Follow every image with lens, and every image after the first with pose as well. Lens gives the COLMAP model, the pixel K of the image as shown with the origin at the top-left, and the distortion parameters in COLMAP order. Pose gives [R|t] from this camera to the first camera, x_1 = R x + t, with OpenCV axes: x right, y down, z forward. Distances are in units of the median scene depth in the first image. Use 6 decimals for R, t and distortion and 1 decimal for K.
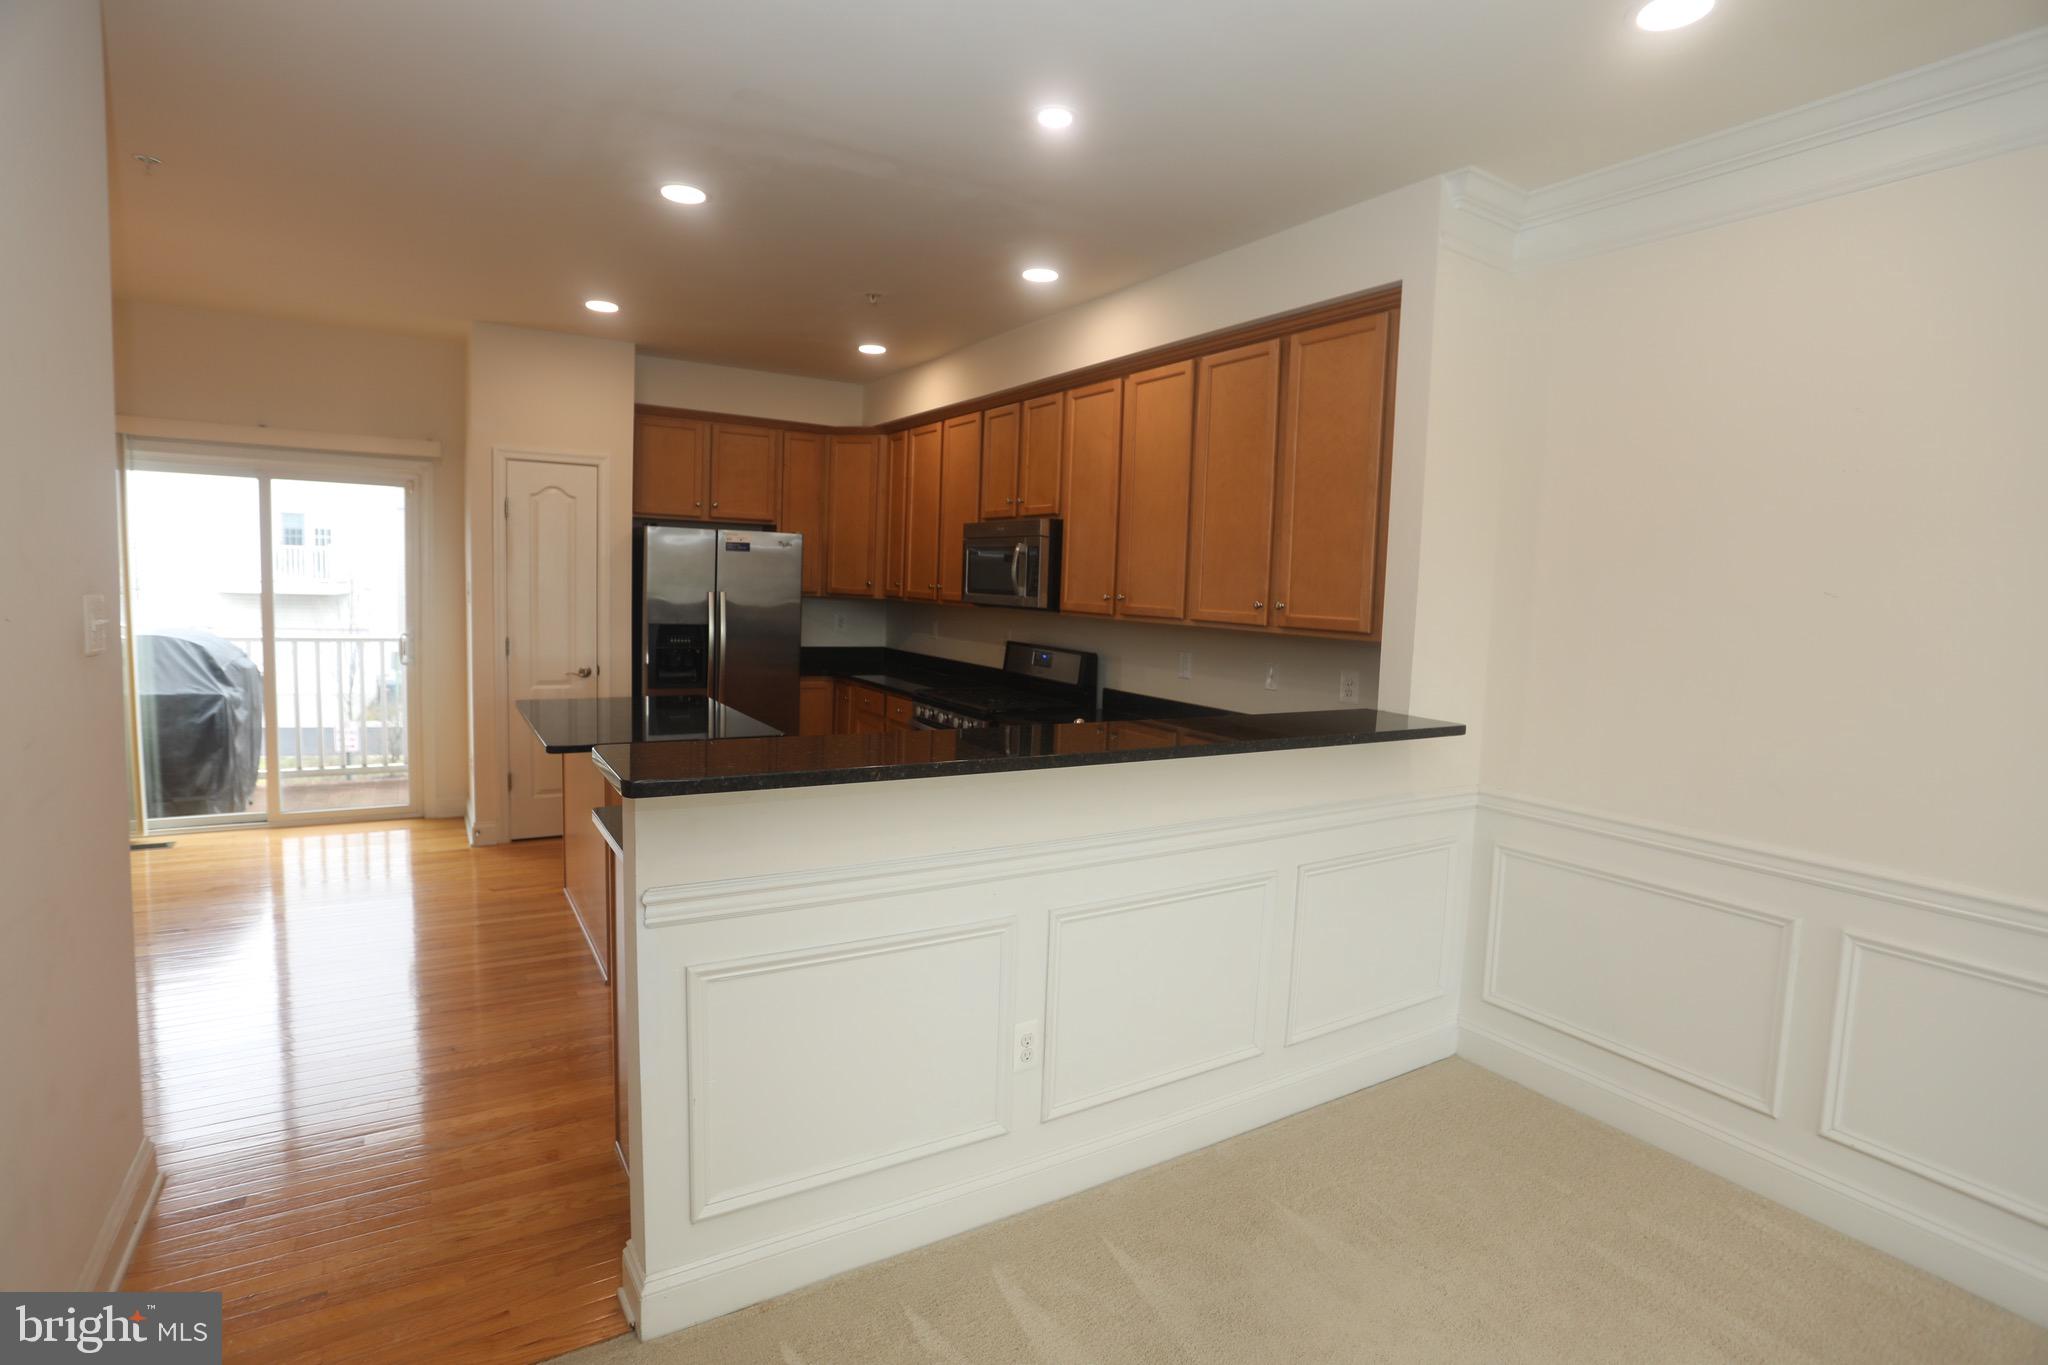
lens RADIAL K [[990.5, 0, 1016.6], [0, 990.5, 680.7], [0, 0, 1]] dist [-0.081463, 0.035551]
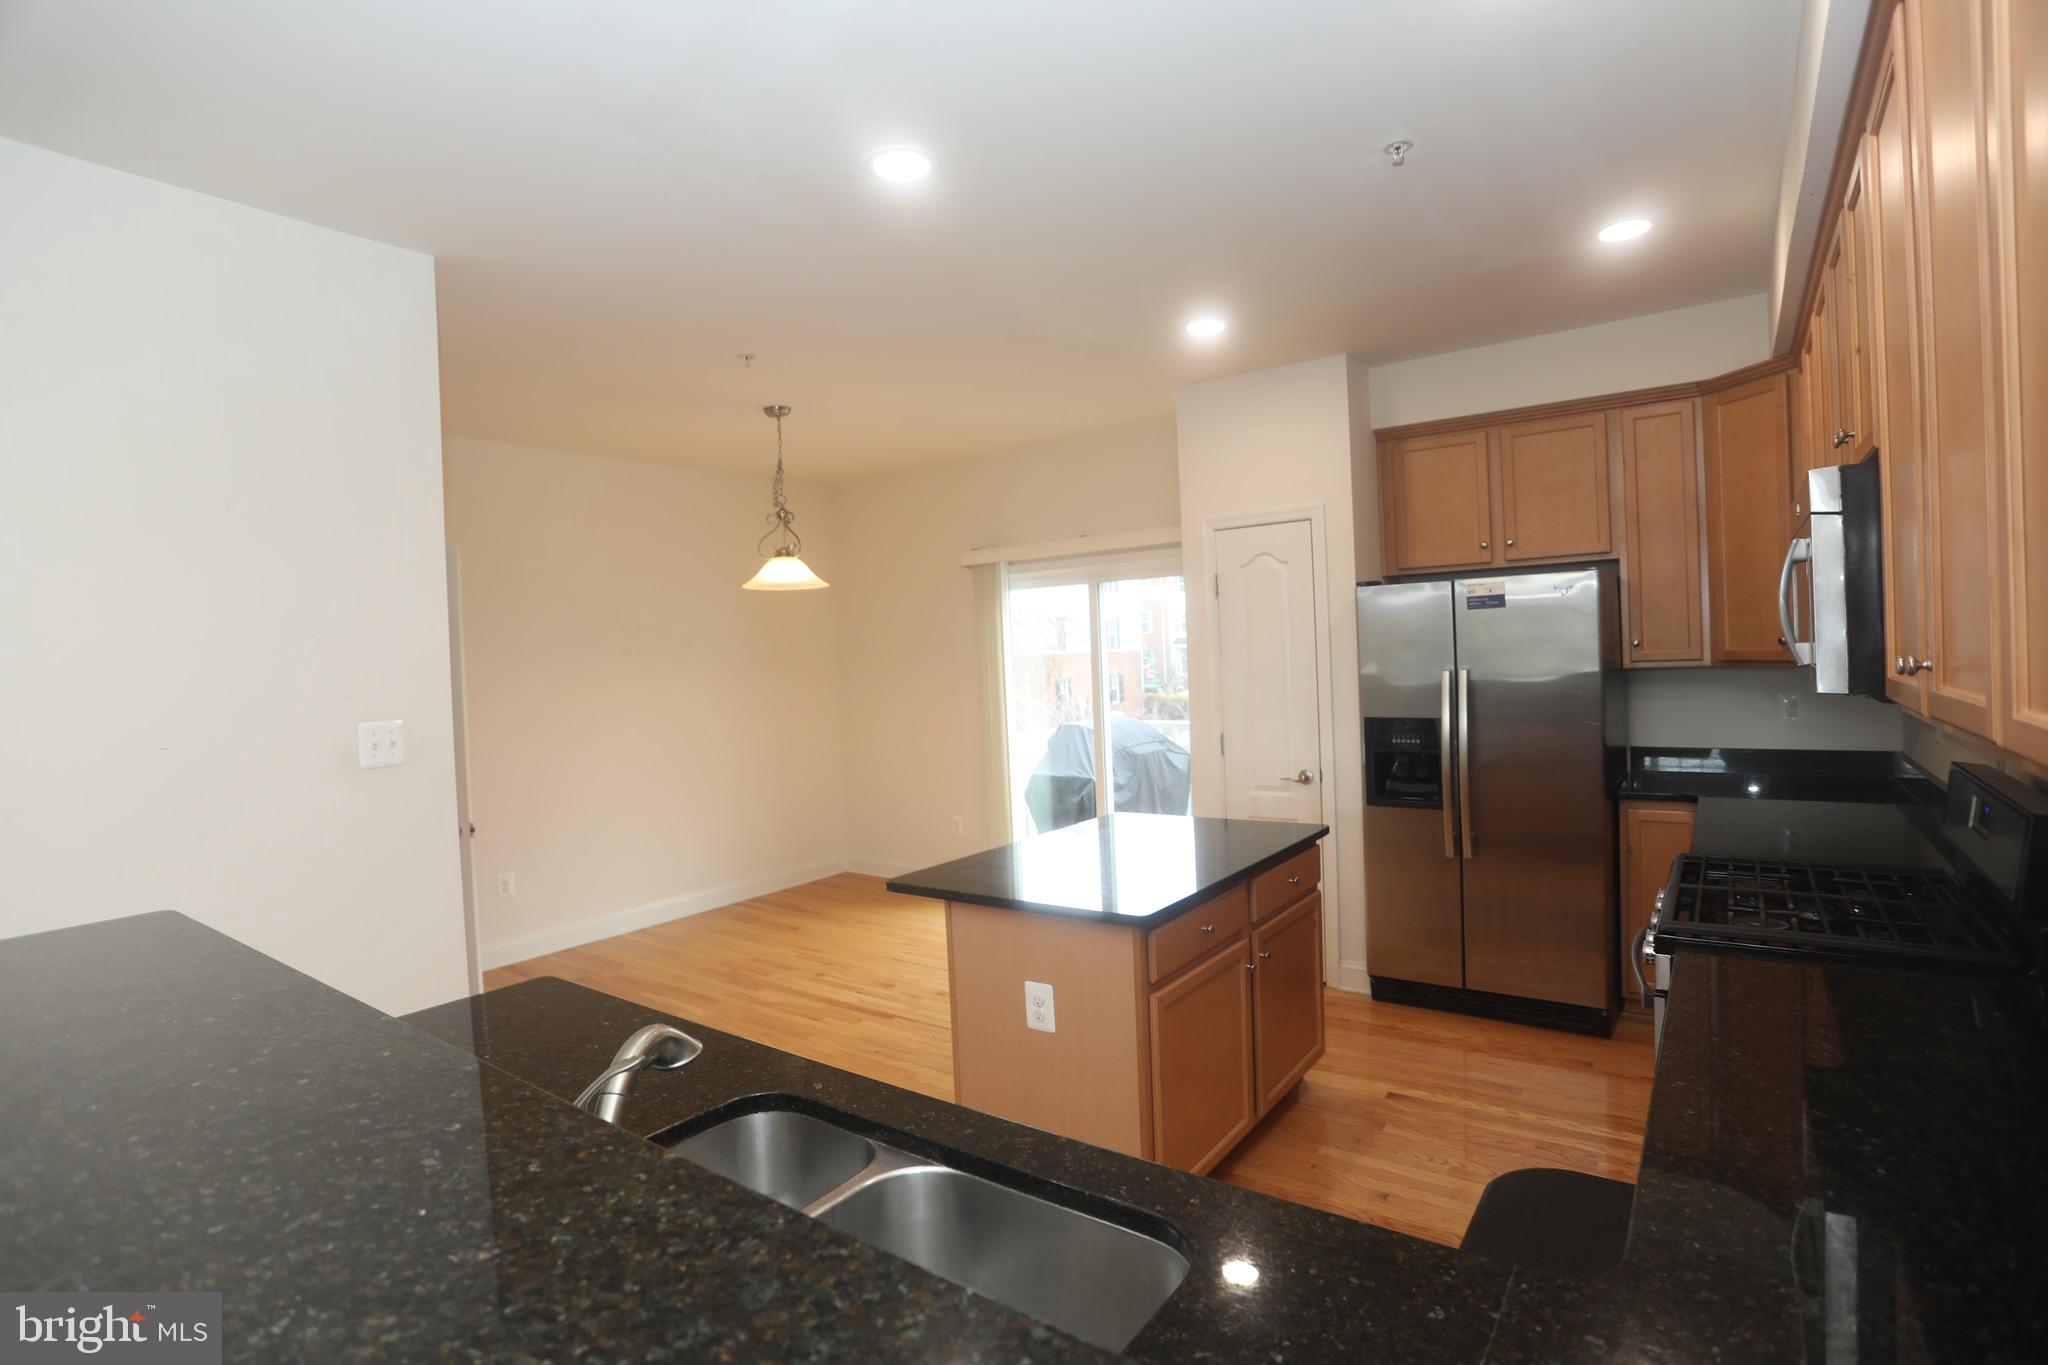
lens RADIAL K [[990.5, 0, 1016.6], [0, 990.5, 680.7], [0, 0, 1]] dist [-0.081463, 0.035551]
pose [[0.369450, -0.030154, -0.928761, 0.219161], [-0.037941, 0.998150, -0.047499, -0.041155], [0.928476, 0.052787, 0.367623, 0.484079]]
